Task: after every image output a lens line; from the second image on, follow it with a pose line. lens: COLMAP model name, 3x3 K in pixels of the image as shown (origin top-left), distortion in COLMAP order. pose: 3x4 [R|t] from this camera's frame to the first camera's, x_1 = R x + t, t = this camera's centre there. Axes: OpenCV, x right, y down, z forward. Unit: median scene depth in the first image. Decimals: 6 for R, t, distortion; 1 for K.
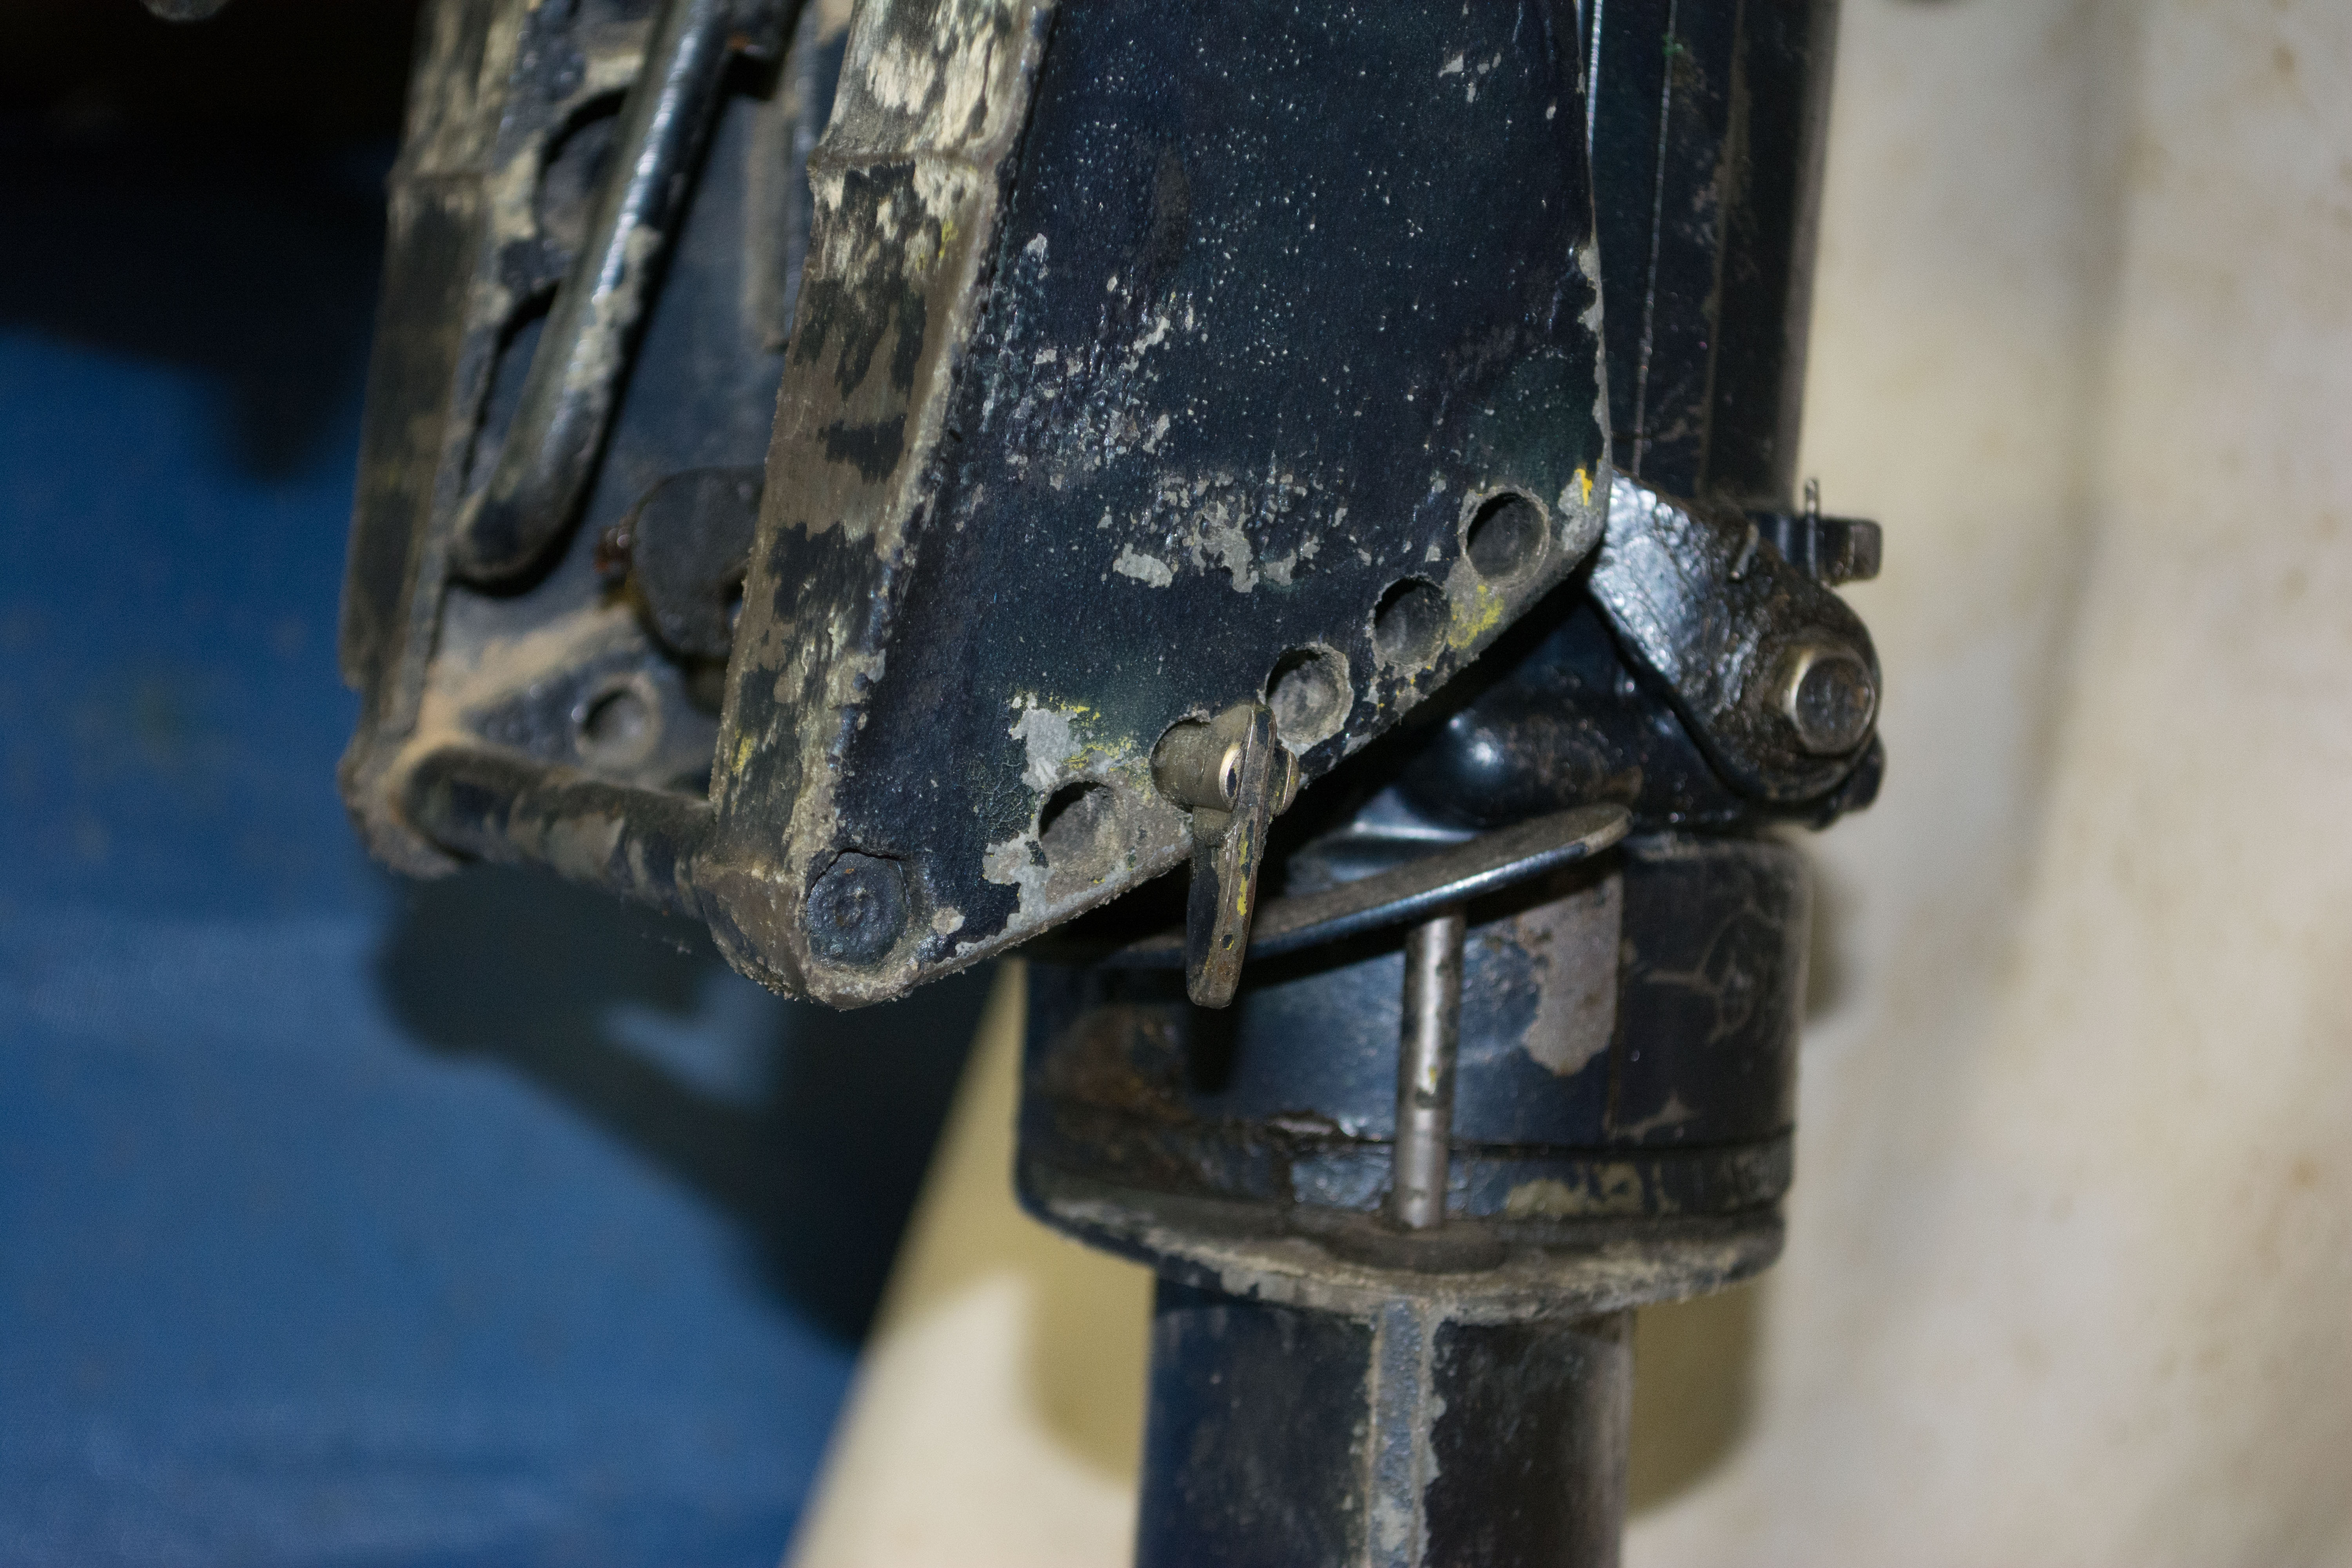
lens RADIAL K [[5275.1, 0, 1162.8], [0, 5275.1, 786.1], [0, 0, 1]] dist [0.051853, 0.000000]
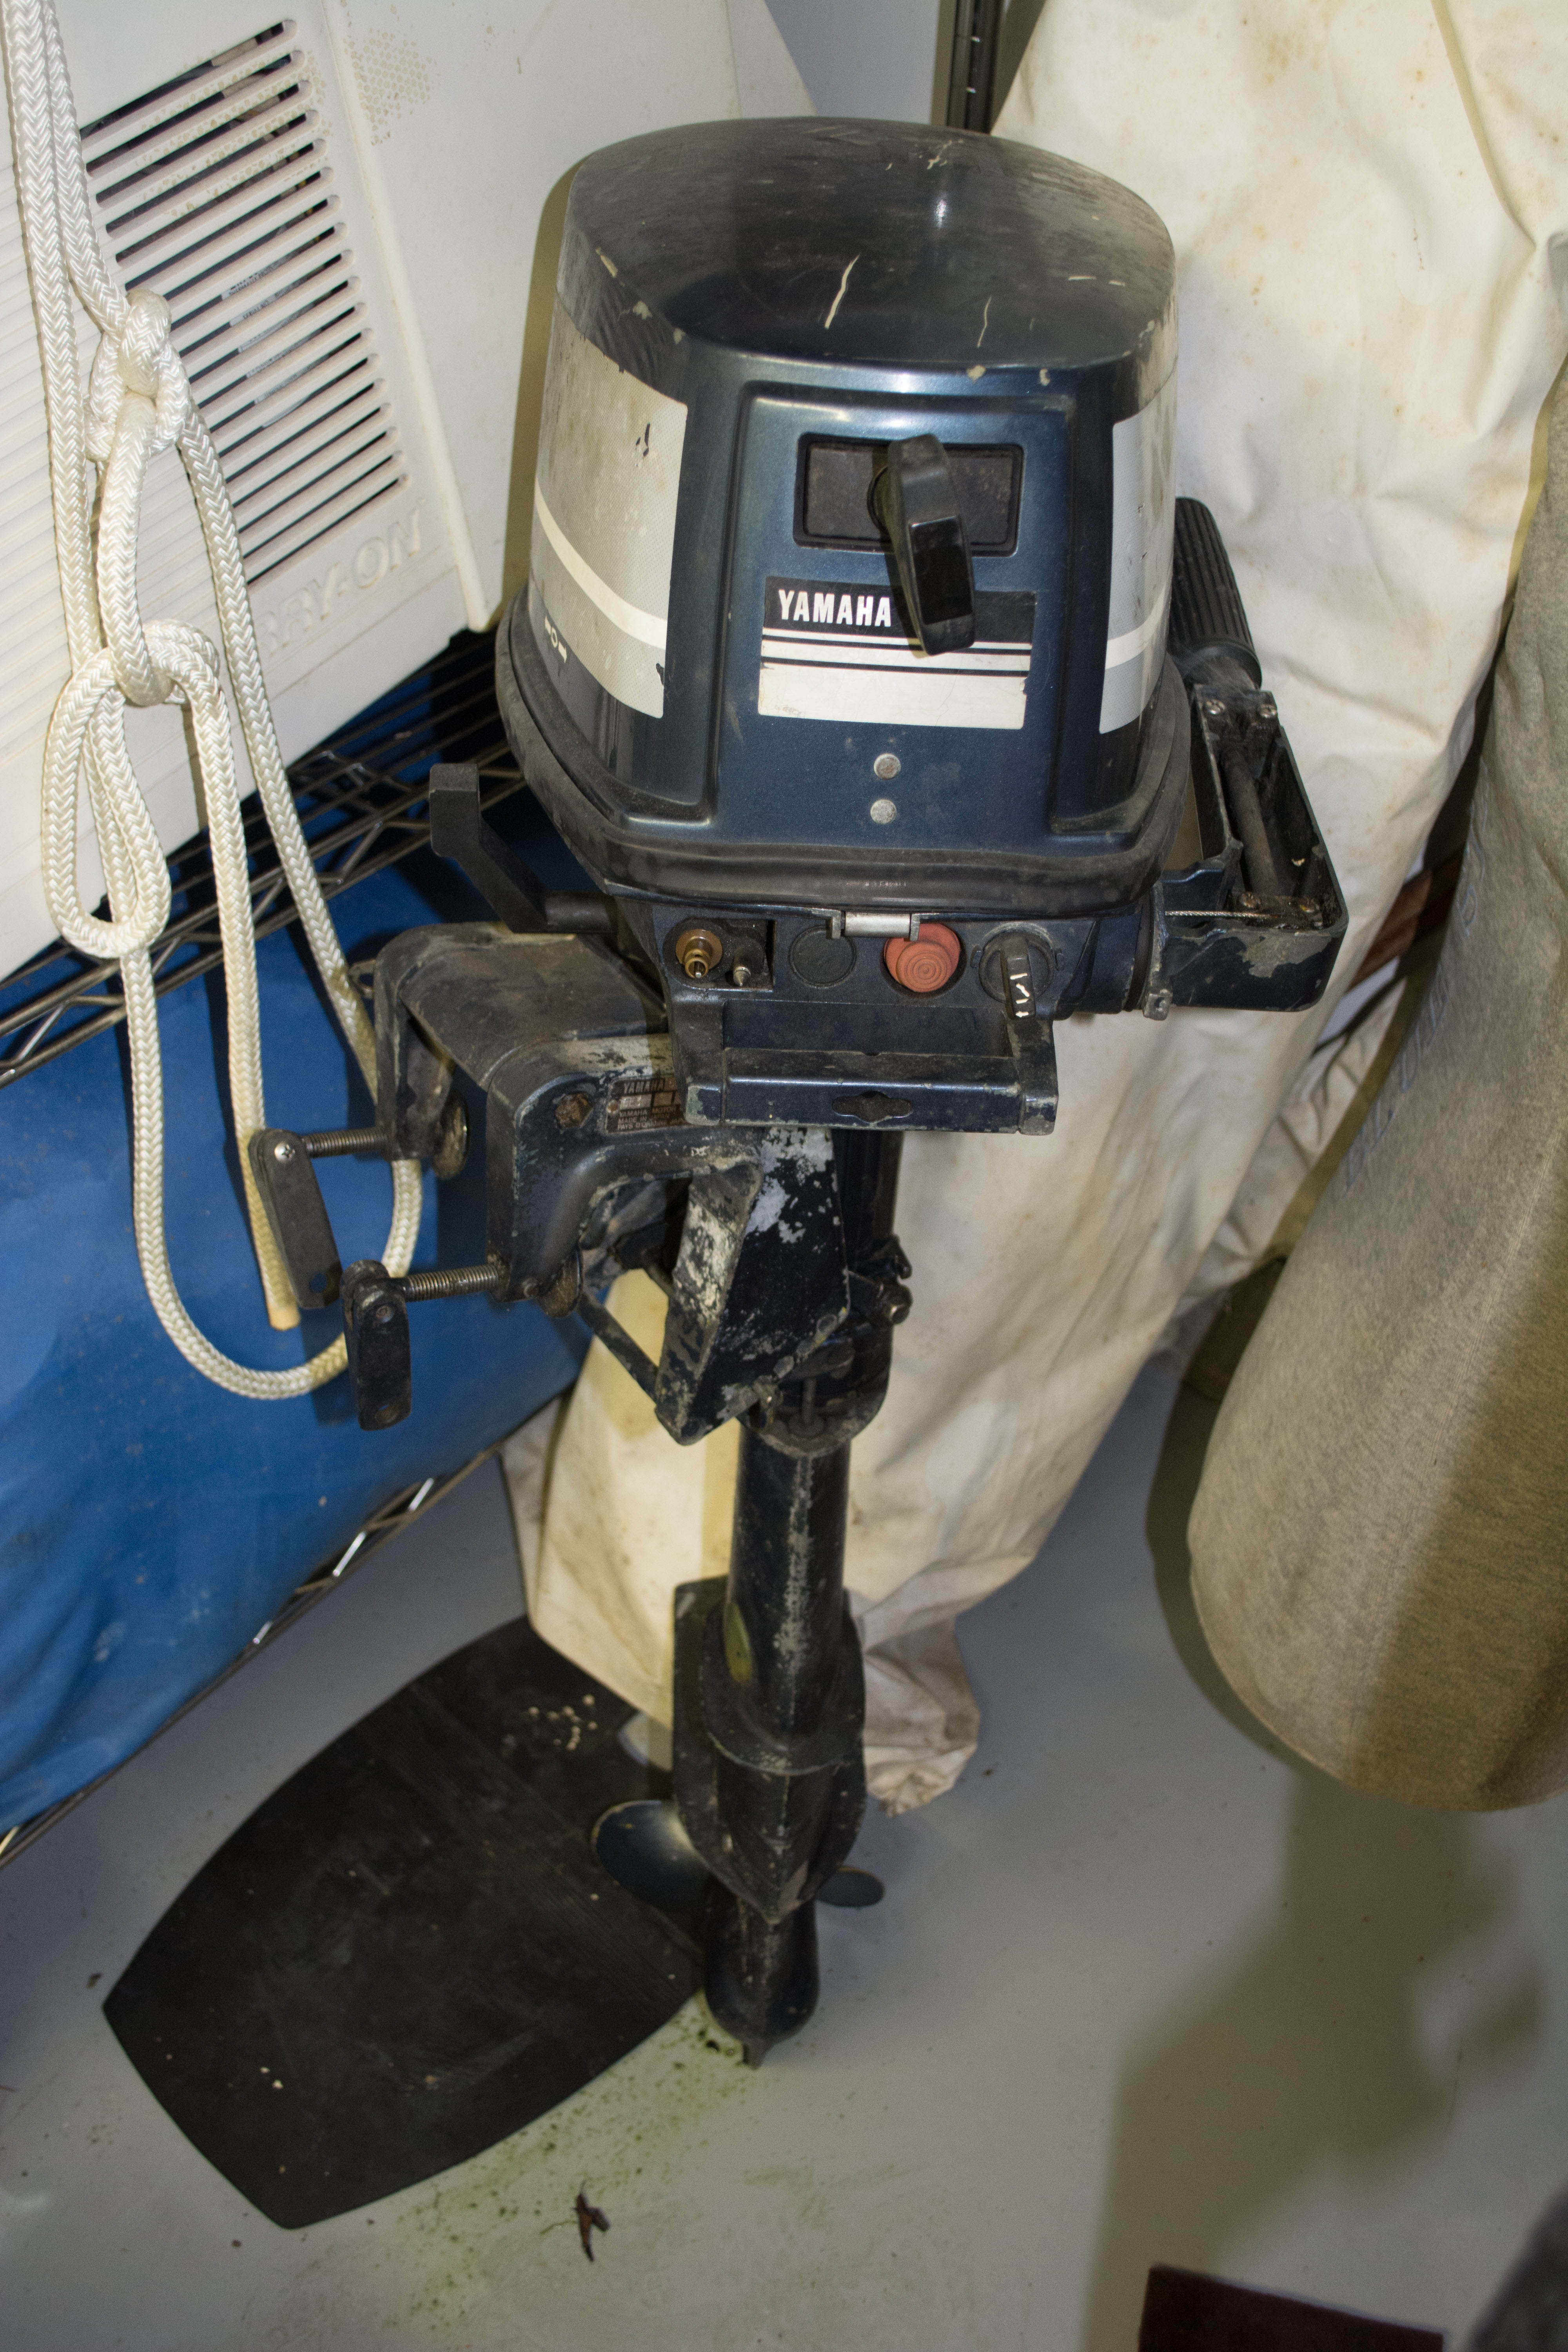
lens RADIAL K [[2278.7, 0, 776.8], [0, 2278.7, 1162.6], [0, 0, 1]] dist [-0.063031, 0.000000]
pose [[0.998329, -0.036177, 0.045057, -0.063207], [0.011922, 0.891942, 0.451992, -1.091983], [-0.056540, -0.450700, 0.890883, -0.698543]]
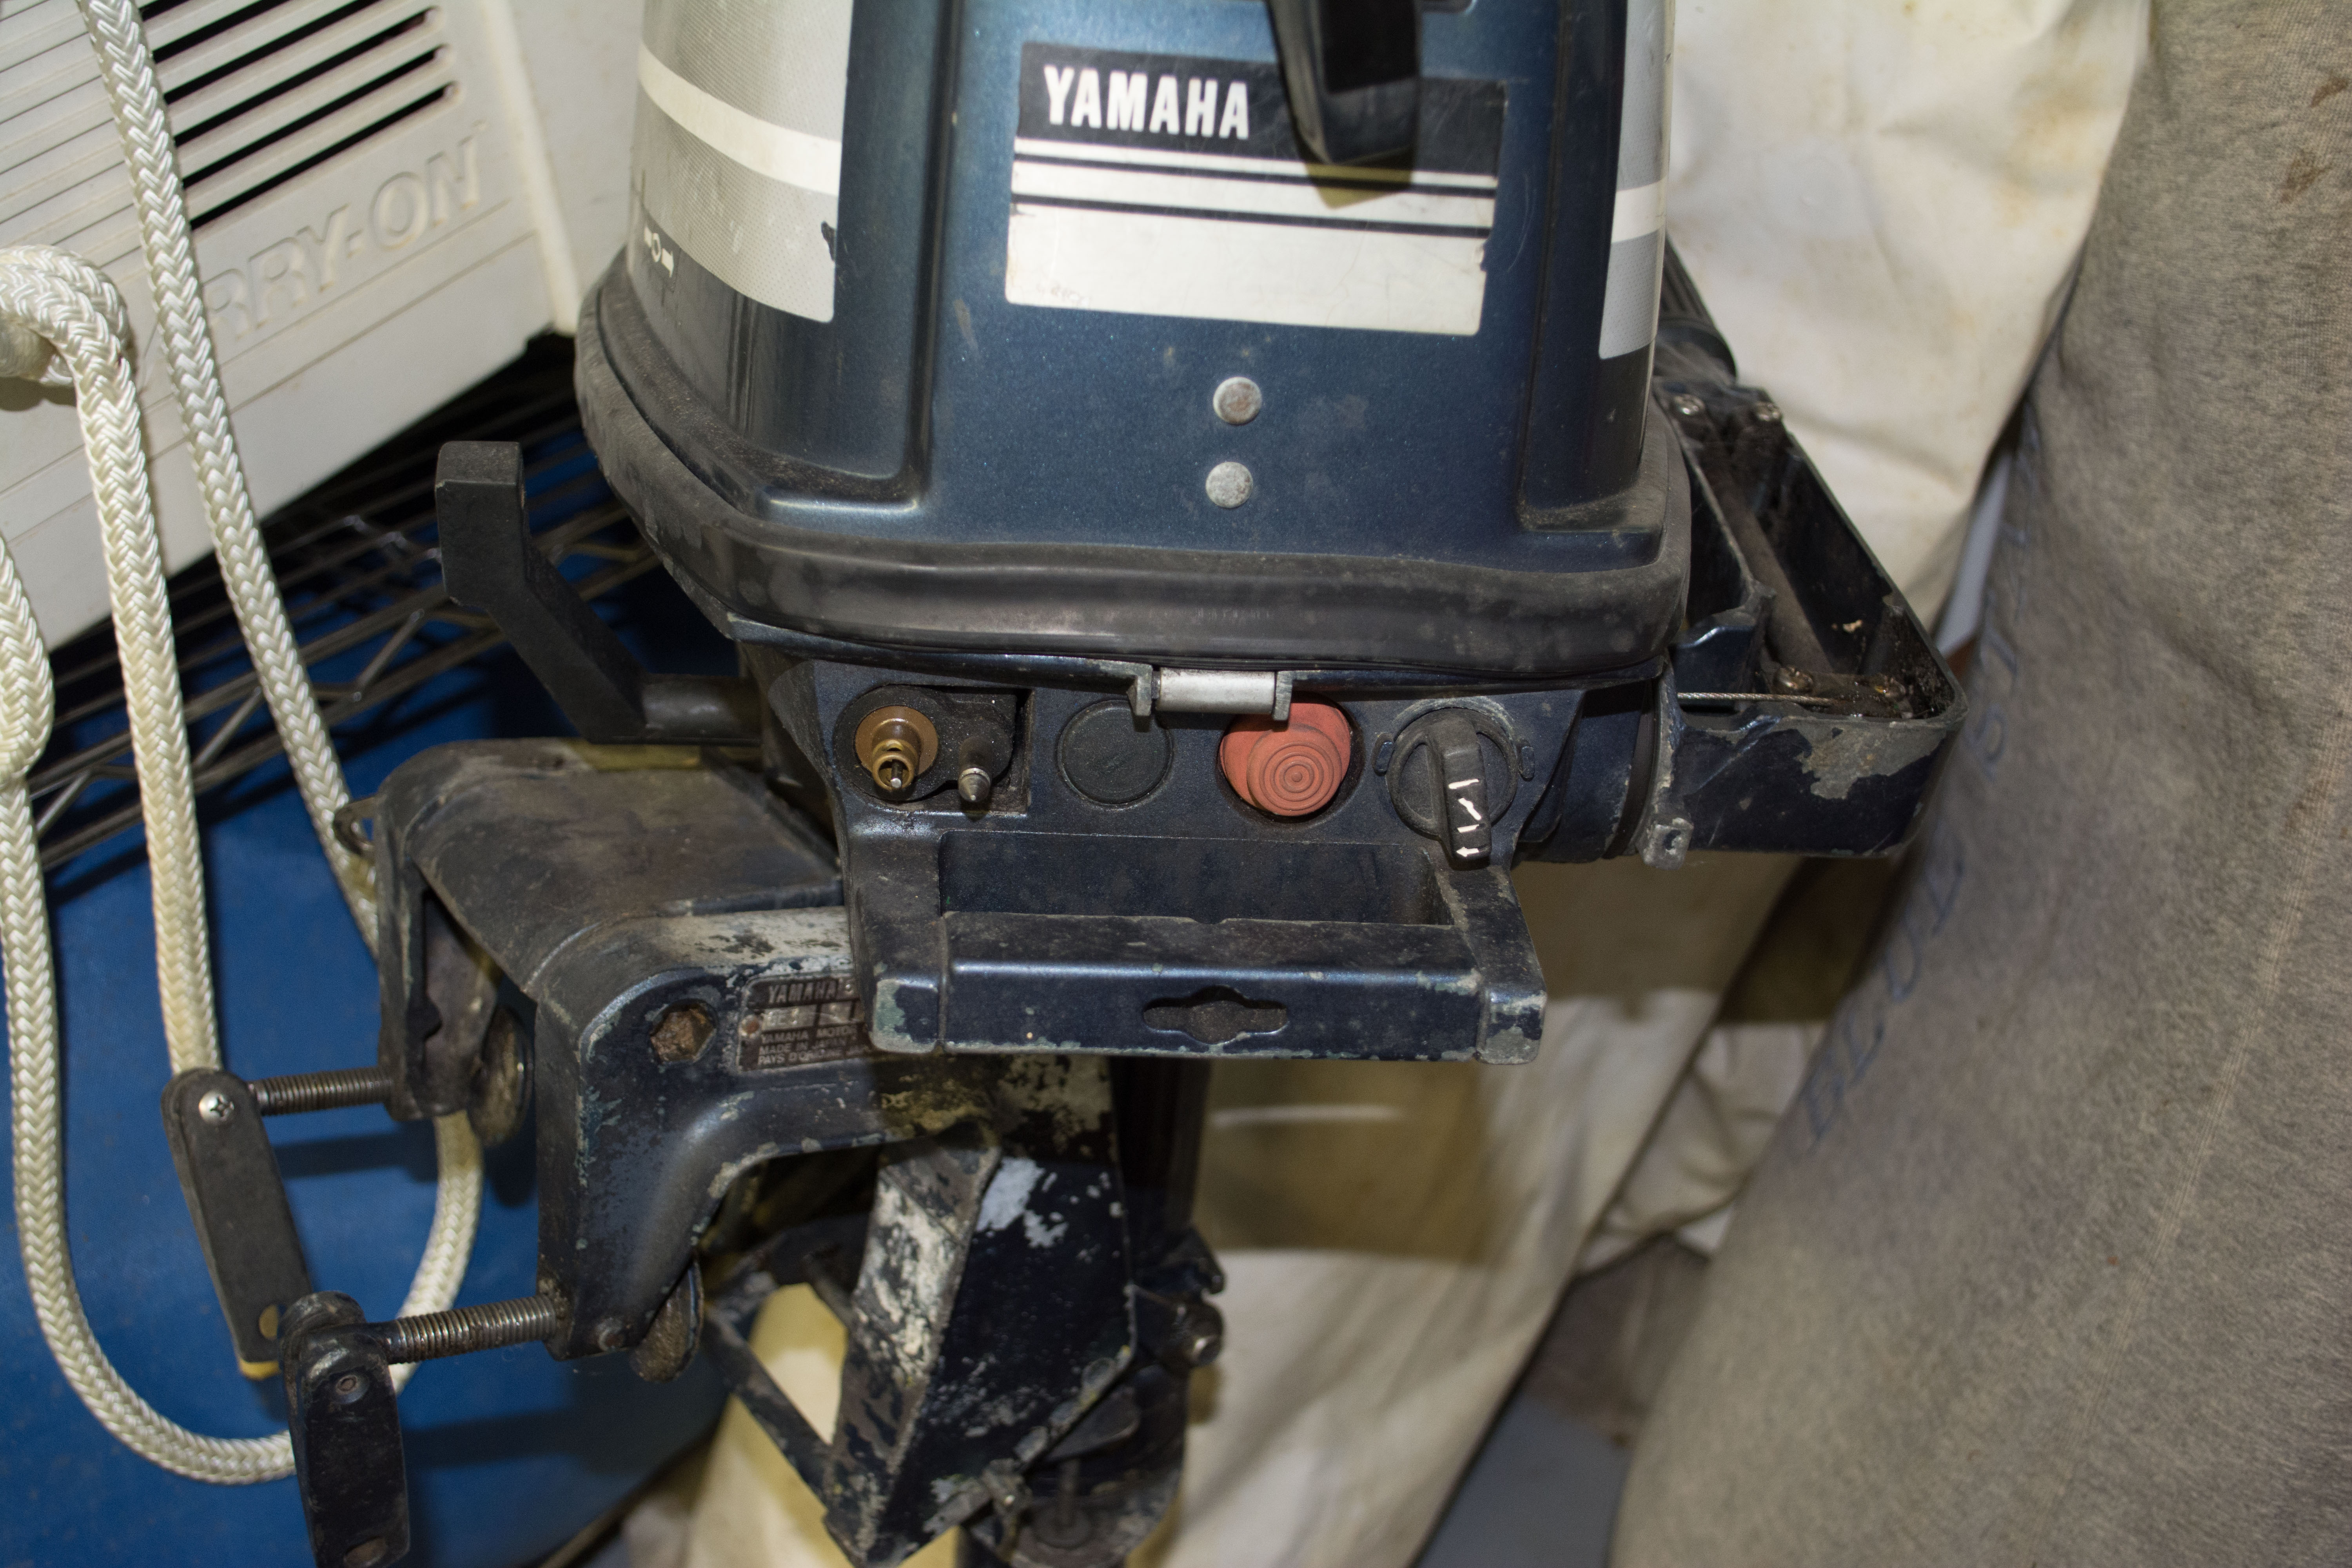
lens RADIAL K [[2511.8, 0, 1138.0], [0, 2511.8, 787.9], [0, 0, 1]] dist [-0.055295, 0.000000]
pose [[0.992945, -0.033553, 0.113730, -0.059270], [-0.006625, 0.941932, 0.335739, -0.826663], [-0.118391, -0.334123, 0.935064, -0.163866]]
